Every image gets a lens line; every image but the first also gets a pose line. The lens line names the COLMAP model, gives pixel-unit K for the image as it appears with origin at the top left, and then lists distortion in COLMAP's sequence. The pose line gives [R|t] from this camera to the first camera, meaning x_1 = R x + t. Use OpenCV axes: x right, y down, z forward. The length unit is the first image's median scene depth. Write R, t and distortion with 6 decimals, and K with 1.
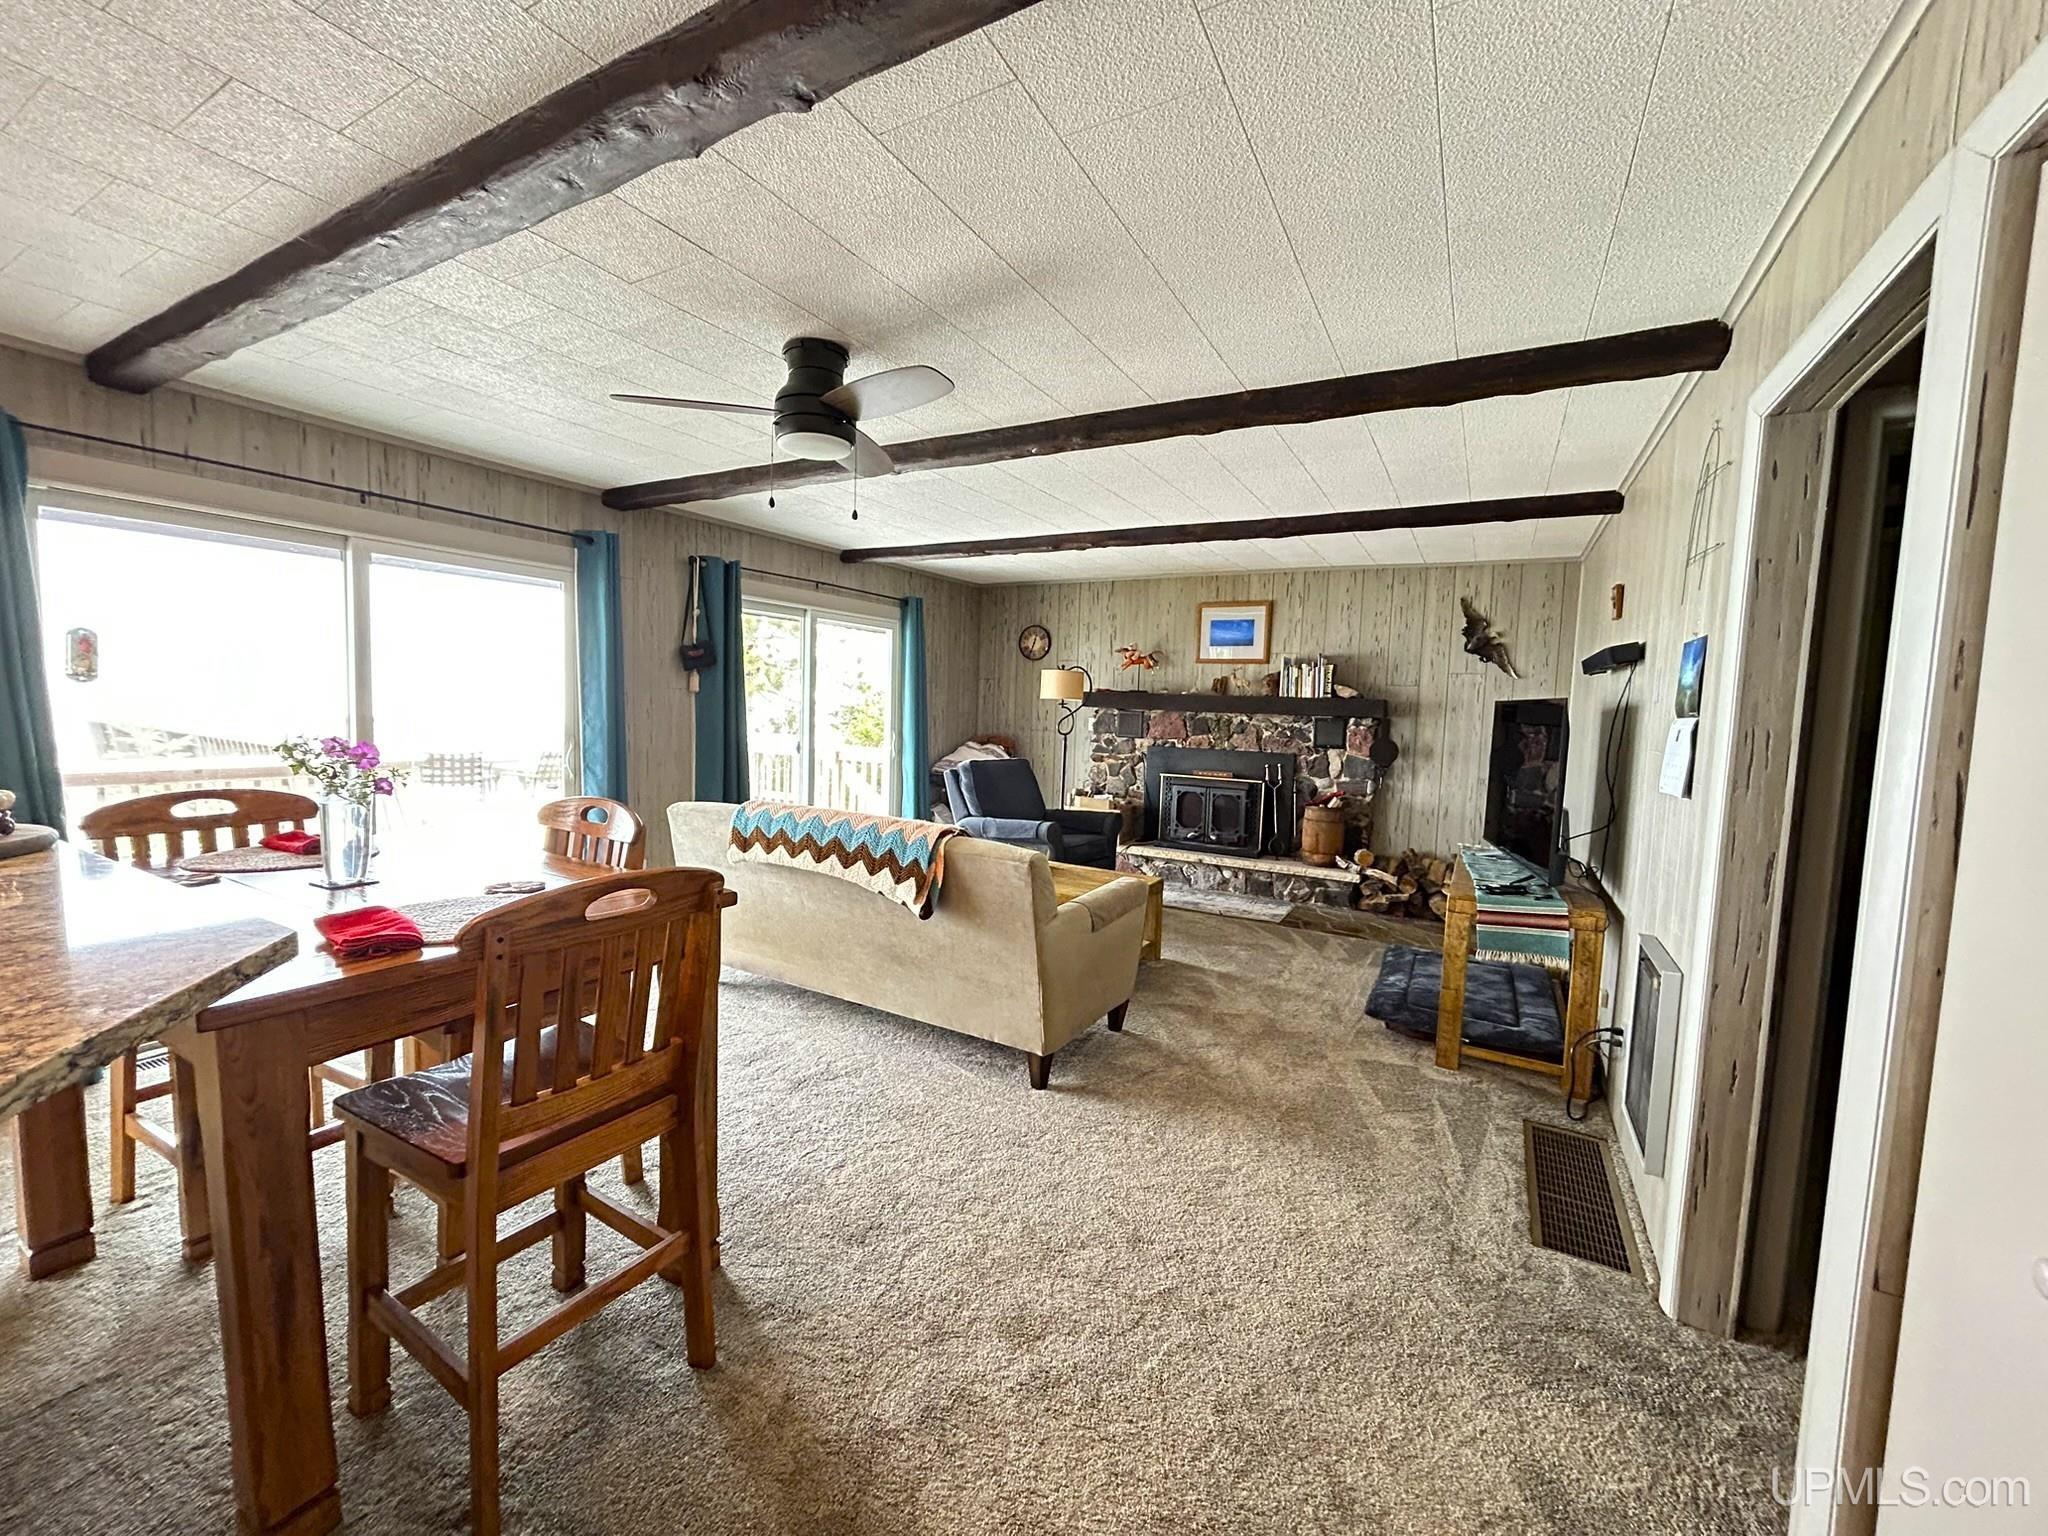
lens RADIAL K [[820.9, 0, 1024.0], [0, 820.9, 768.0], [0, 0, 1]] dist [-0.003046, 0.000011]
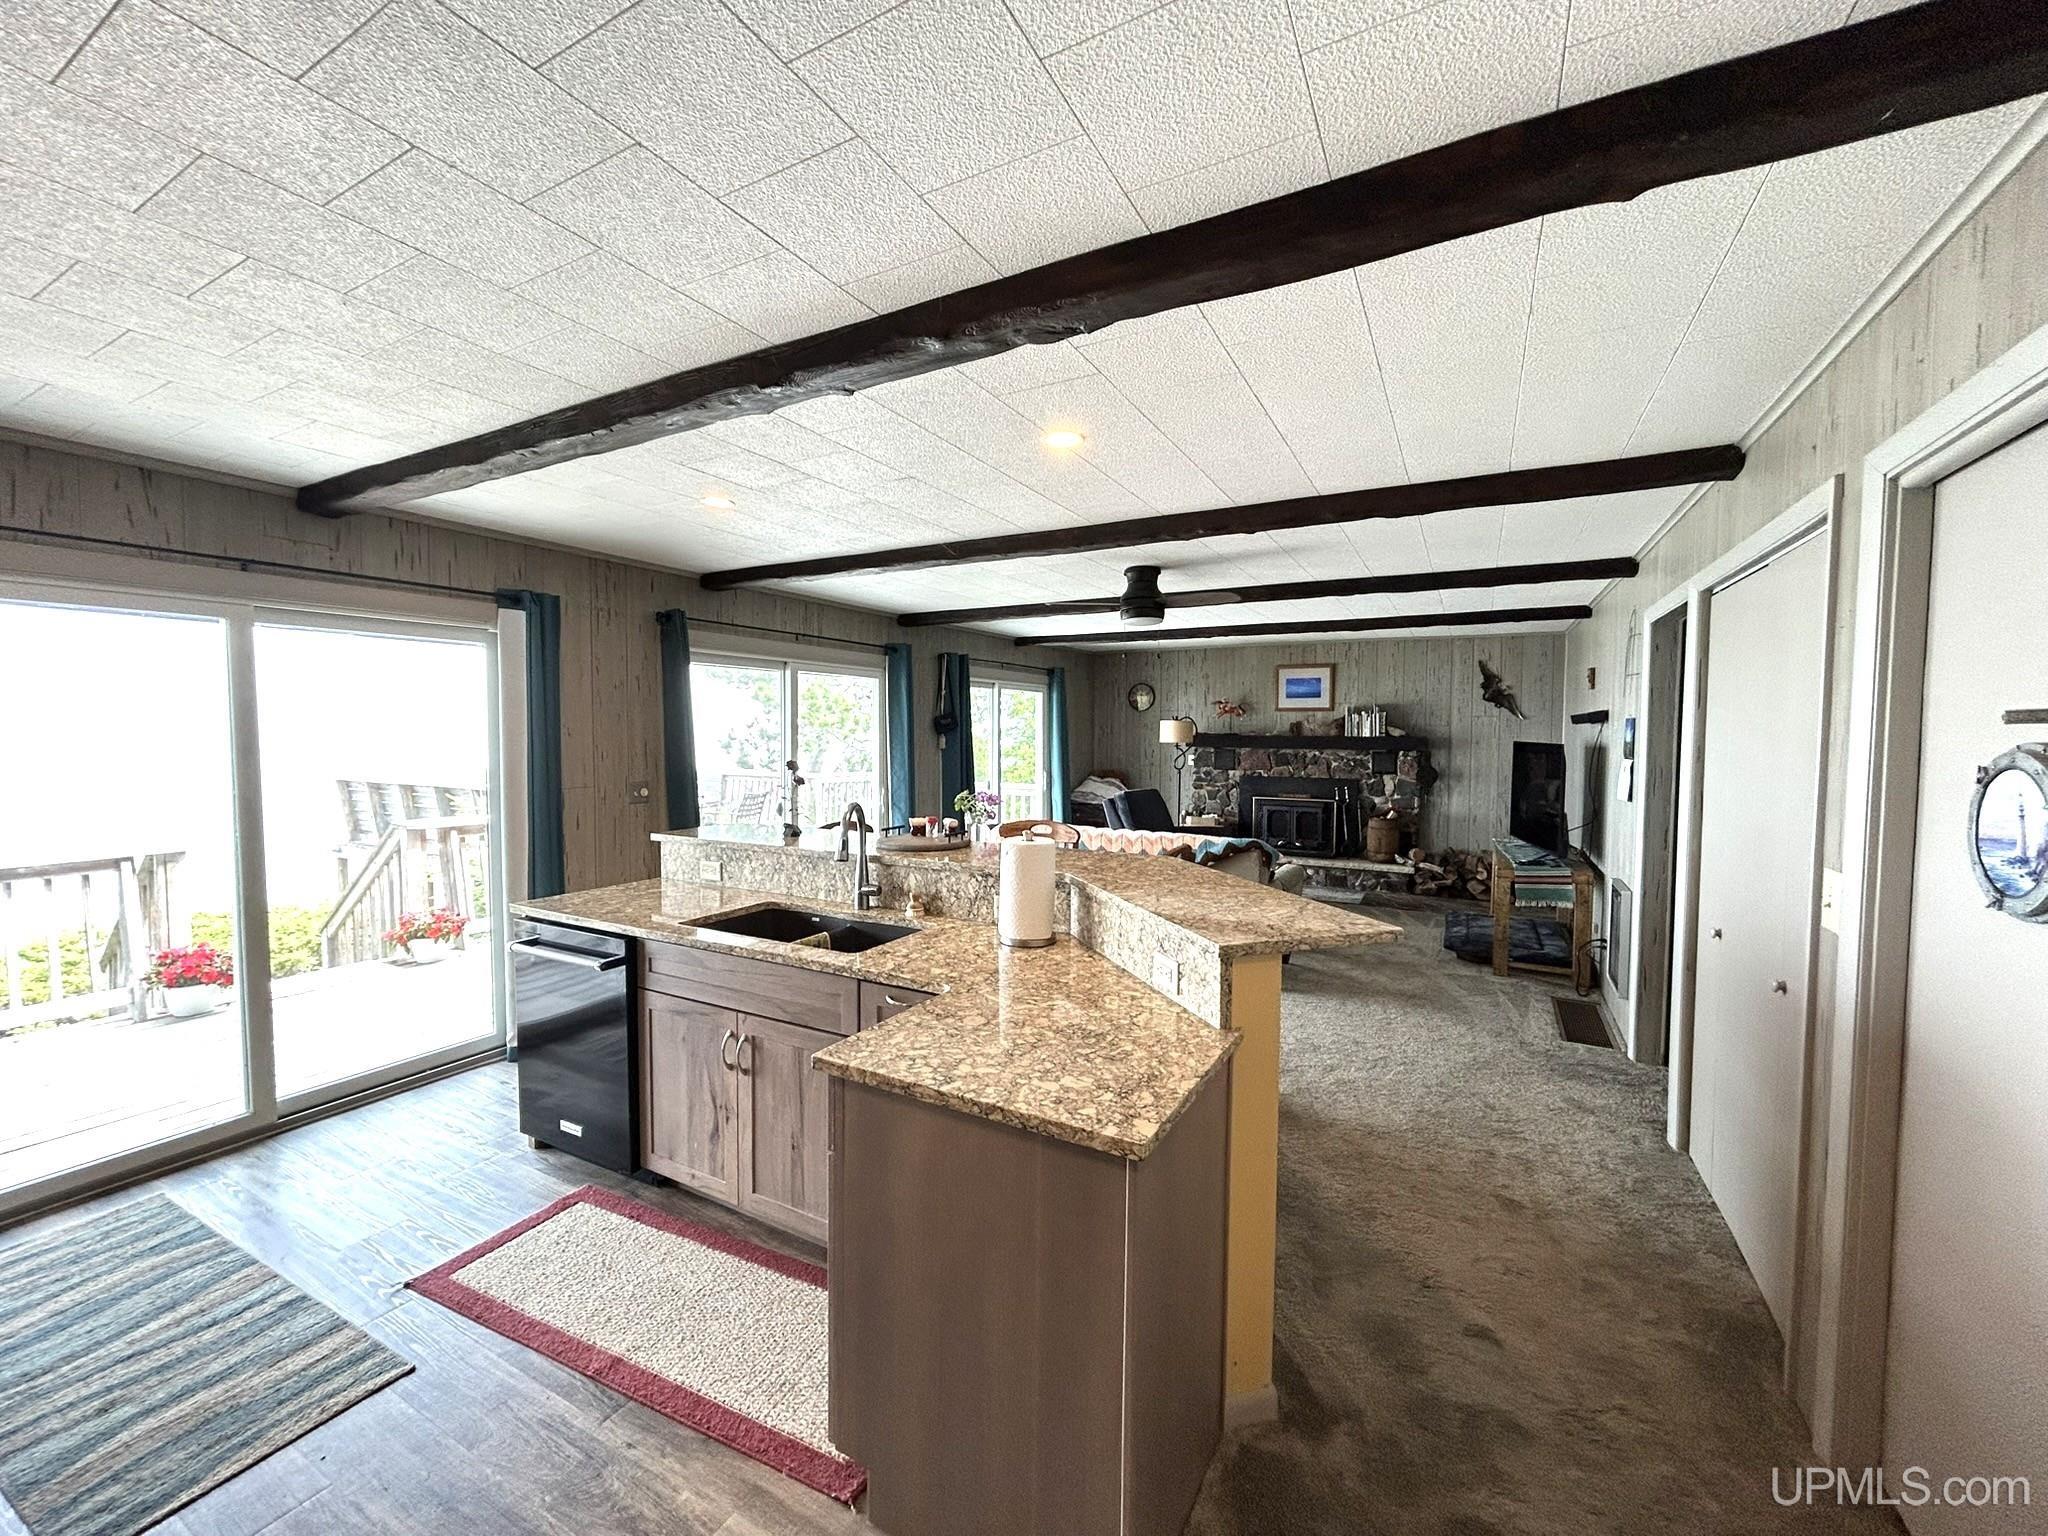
lens RADIAL K [[822.6, 0, 1016.8], [0, 822.6, 768.2], [0, 0, 1]] dist [-0.014041, -0.000098]
pose [[0.999548, -0.029892, 0.003292, -0.232332], [0.029982, 0.999033, -0.032152, -0.008770], [-0.002328, 0.032236, 0.999478, -0.334715]]
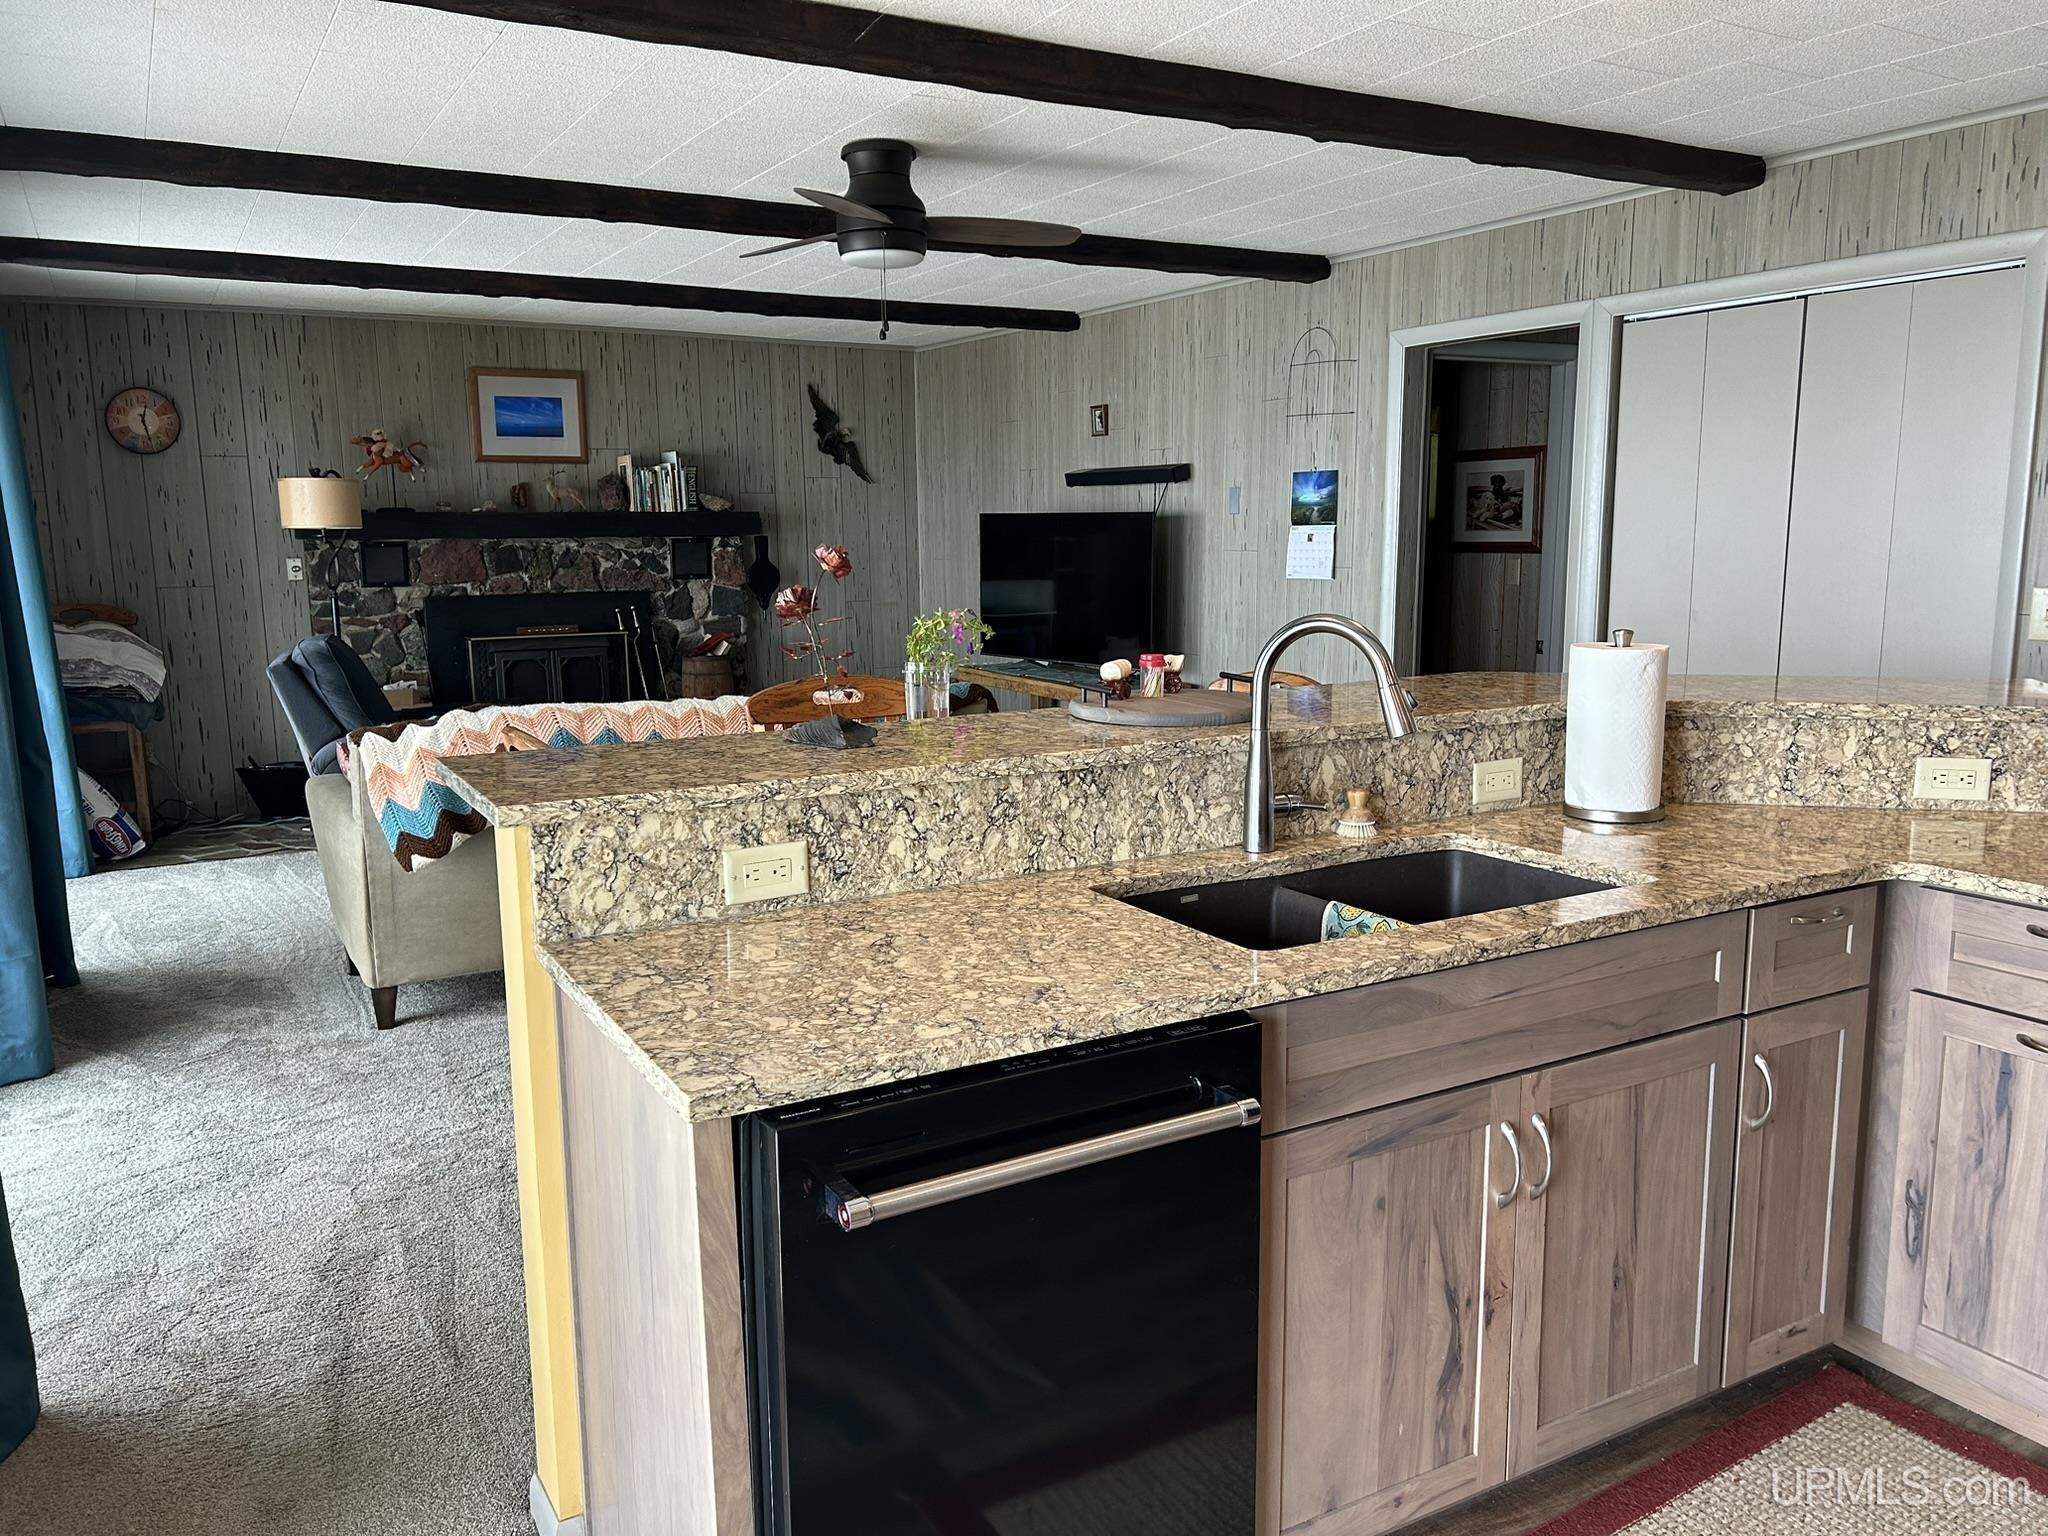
lens RADIAL K [[1541.2, 0, 1032.3], [0, 1541.2, 780.0], [0, 0, 1]] dist [0.049550, -0.075836]
pose [[0.510489, -0.180725, 0.840678, -0.714393], [0.092413, 0.983532, 0.155319, -0.034766], [-0.854904, -0.001599, 0.518784, -0.006872]]
